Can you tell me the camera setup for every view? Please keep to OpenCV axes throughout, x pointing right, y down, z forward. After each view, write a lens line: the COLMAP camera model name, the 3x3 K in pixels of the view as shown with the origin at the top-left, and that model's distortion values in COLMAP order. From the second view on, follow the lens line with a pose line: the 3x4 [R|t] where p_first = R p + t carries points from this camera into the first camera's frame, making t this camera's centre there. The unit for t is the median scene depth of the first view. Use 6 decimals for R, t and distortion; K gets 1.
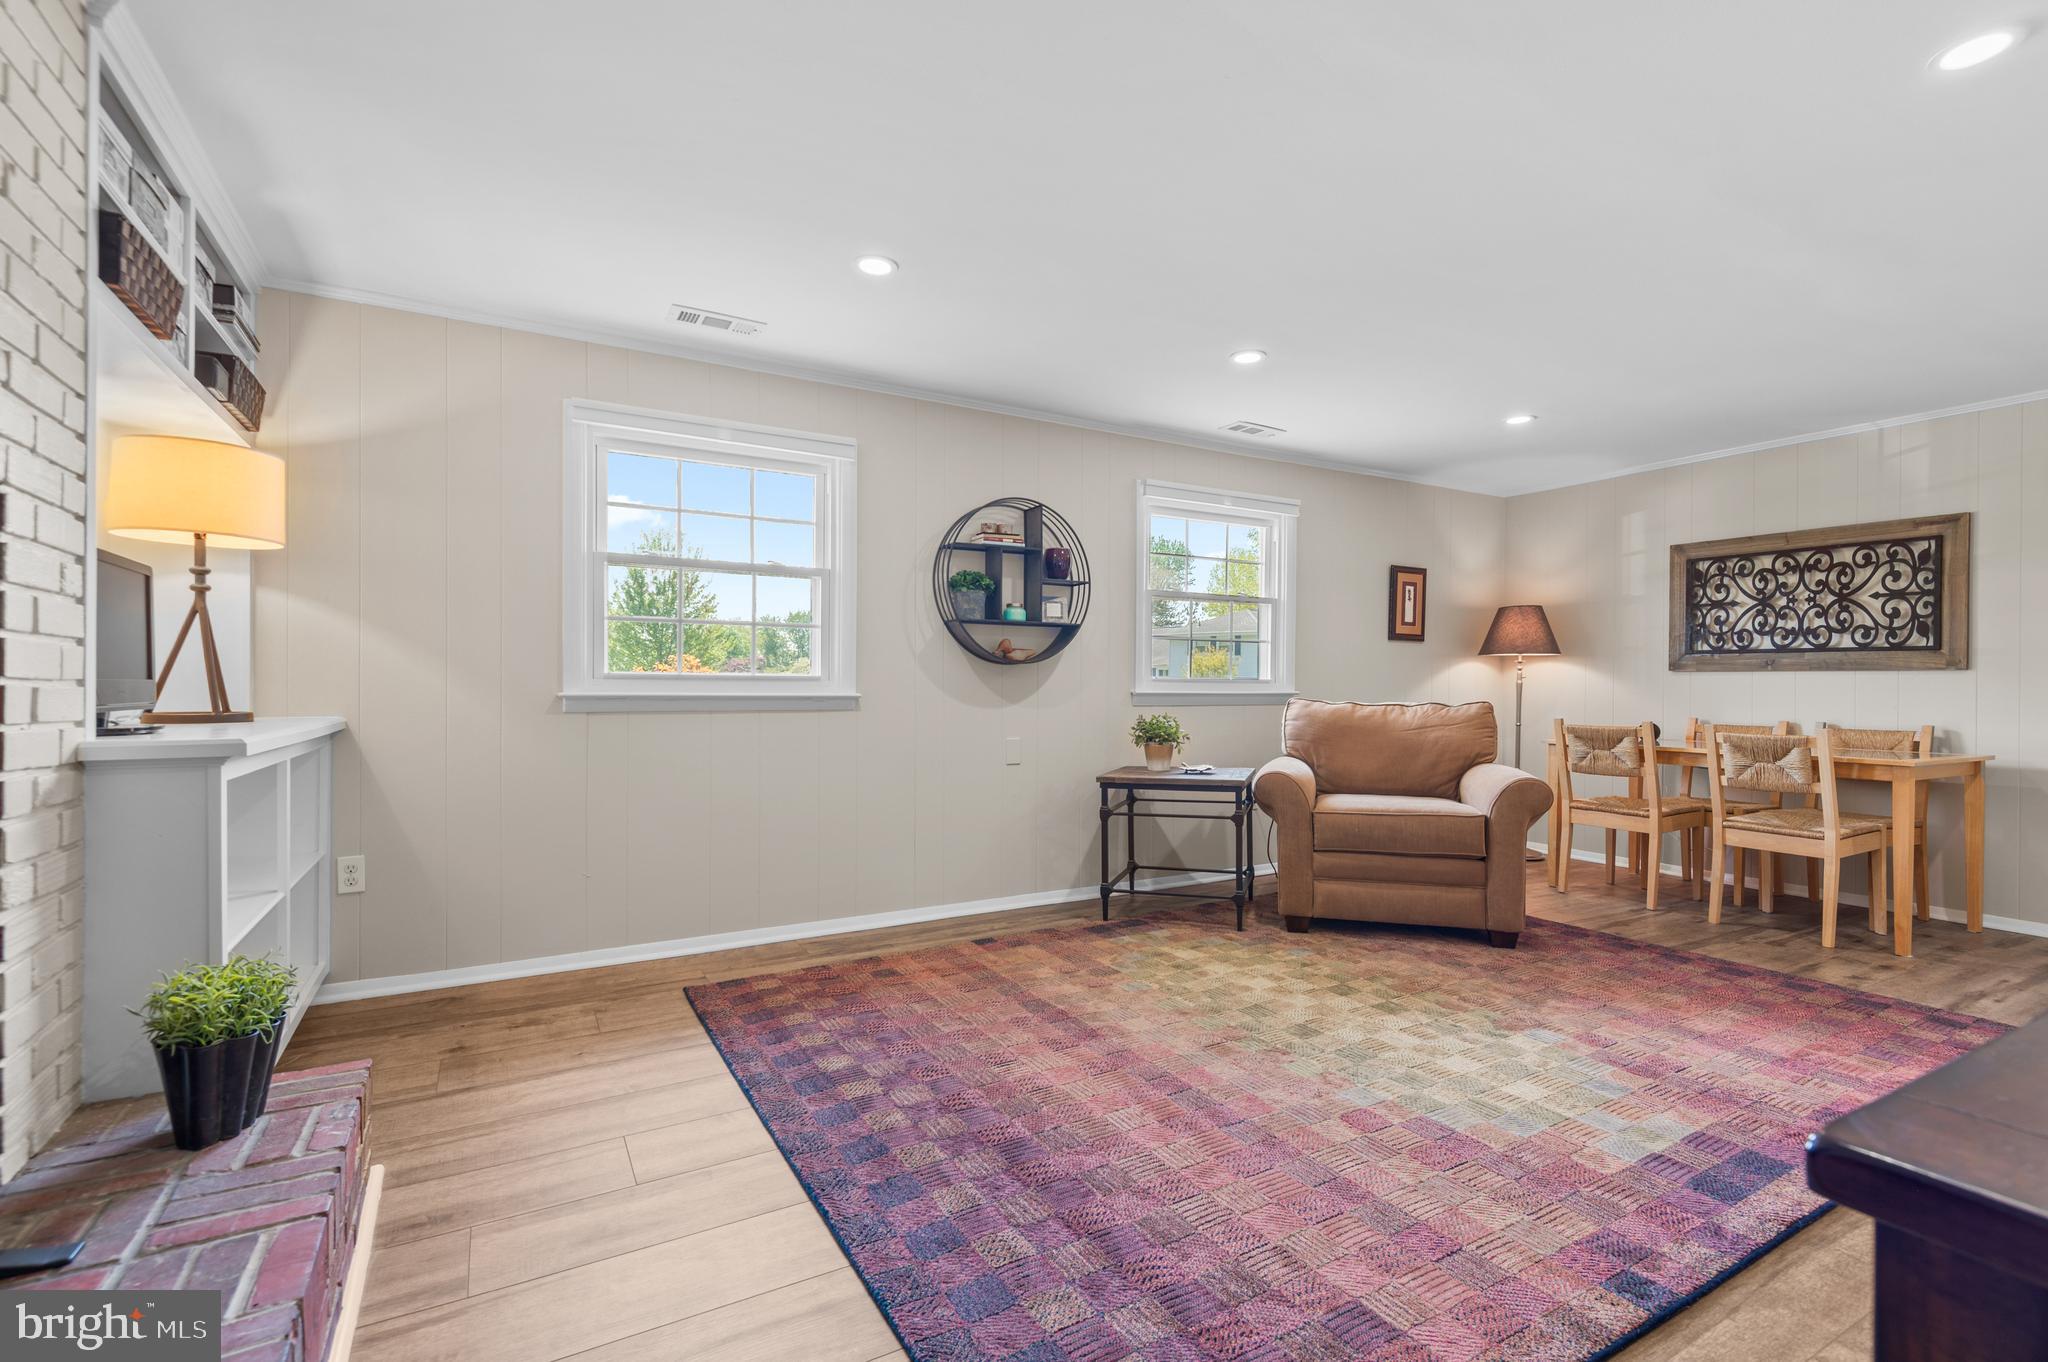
lens RADIAL K [[938.2, 0, 1035.7], [0, 938.2, 690.1], [0, 0, 1]] dist [0.018178, -0.001496]
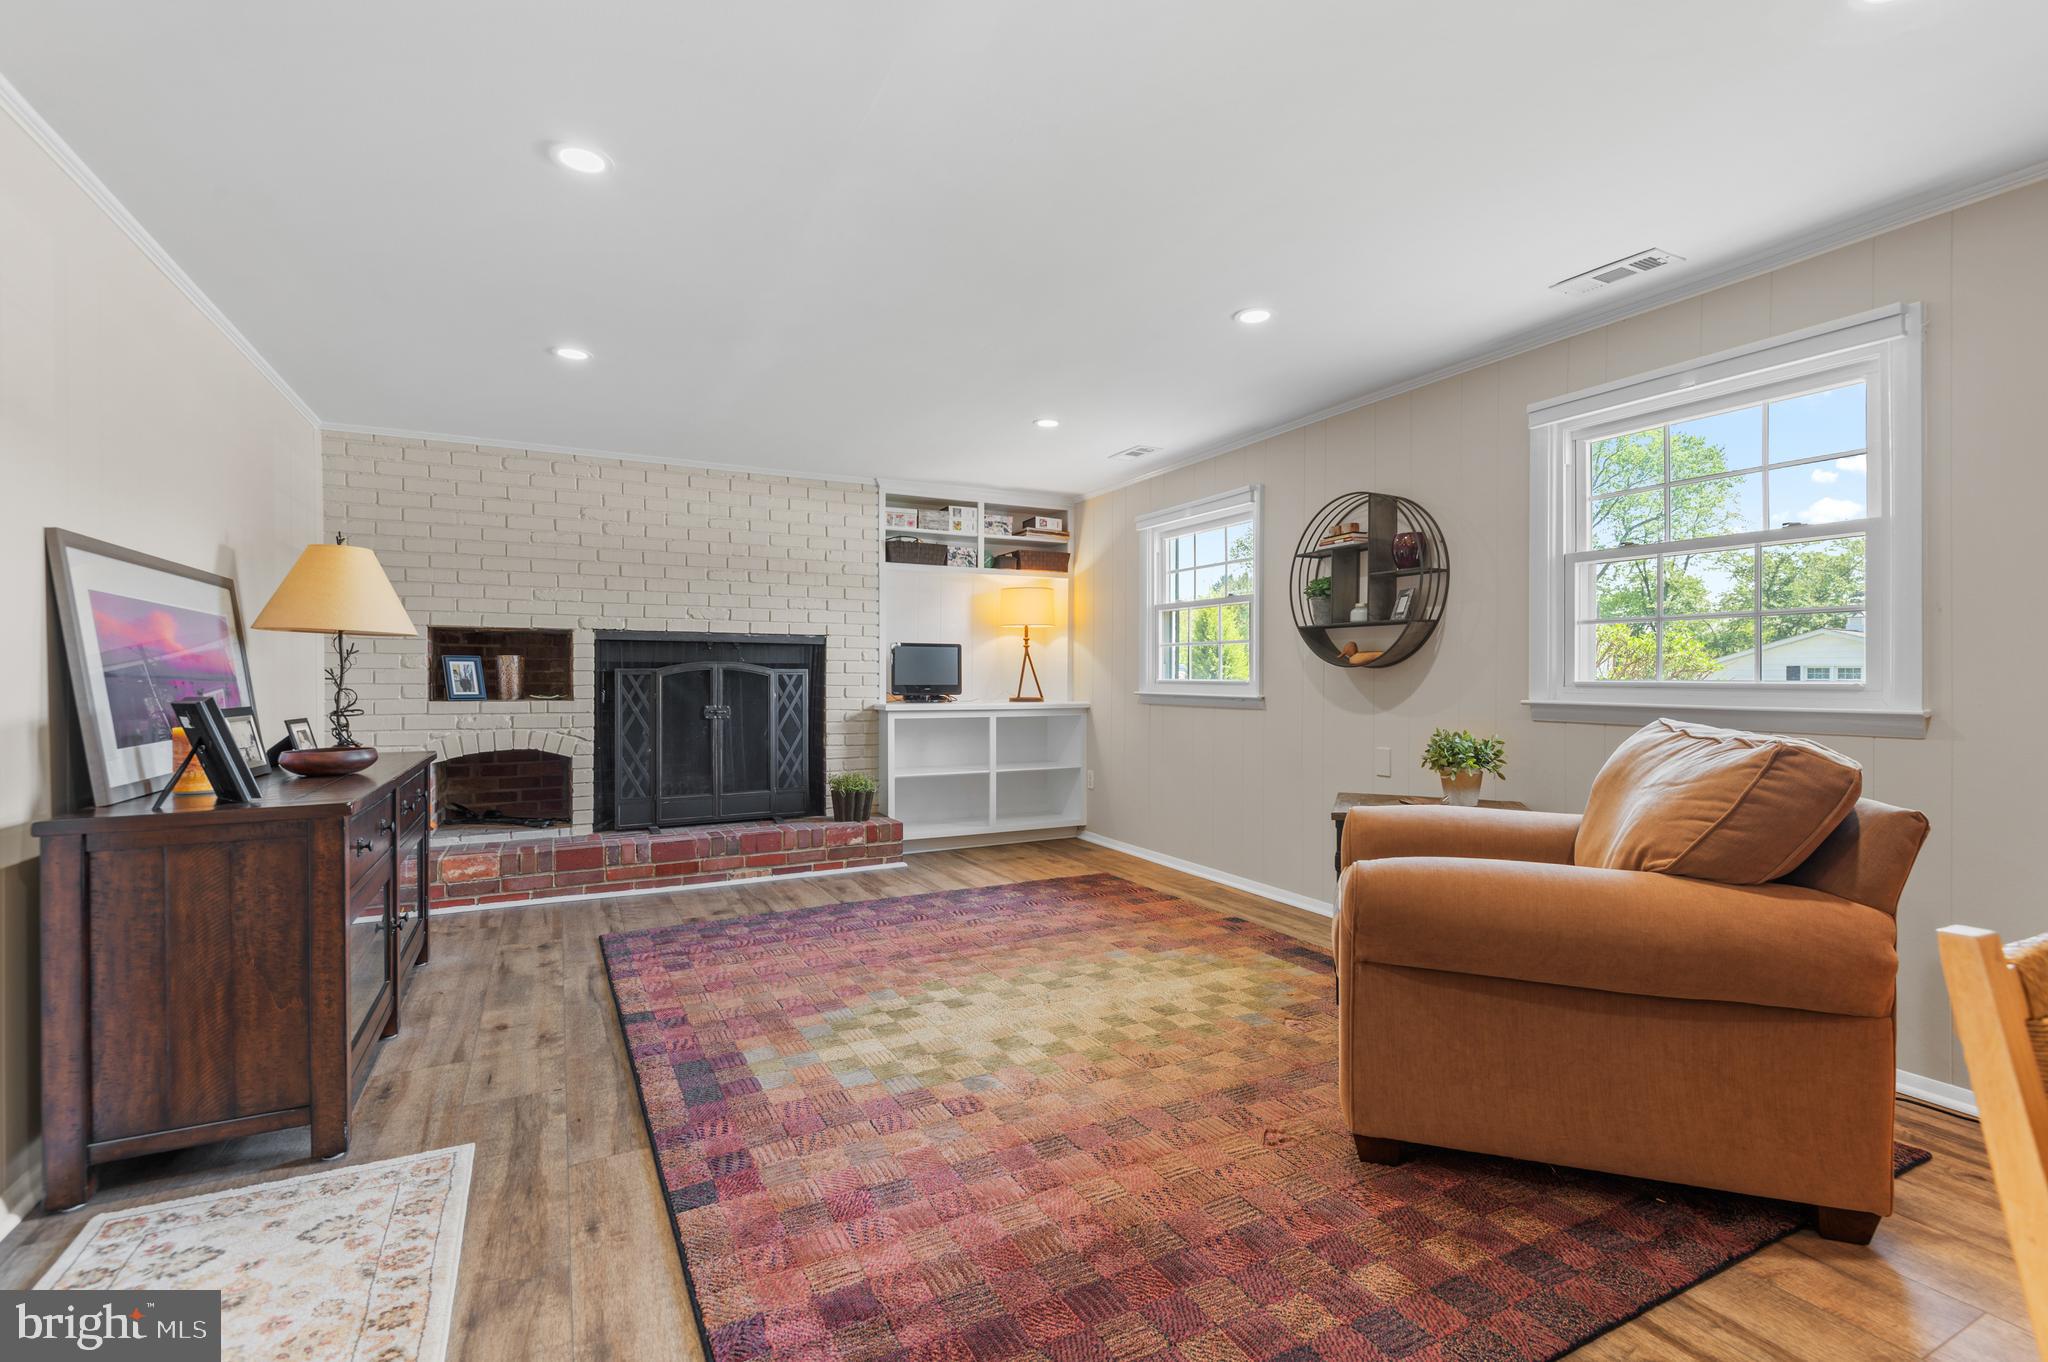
lens RADIAL K [[938.2, 0, 1033.0], [0, 938.2, 678.0], [0, 0, 1]] dist [0.018178, -0.001496]
pose [[-0.065317, -0.010140, -0.997813, 1.007960], [-0.017604, 0.999804, -0.009007, -0.003548], [0.997709, 0.016977, -0.065483, 0.783656]]
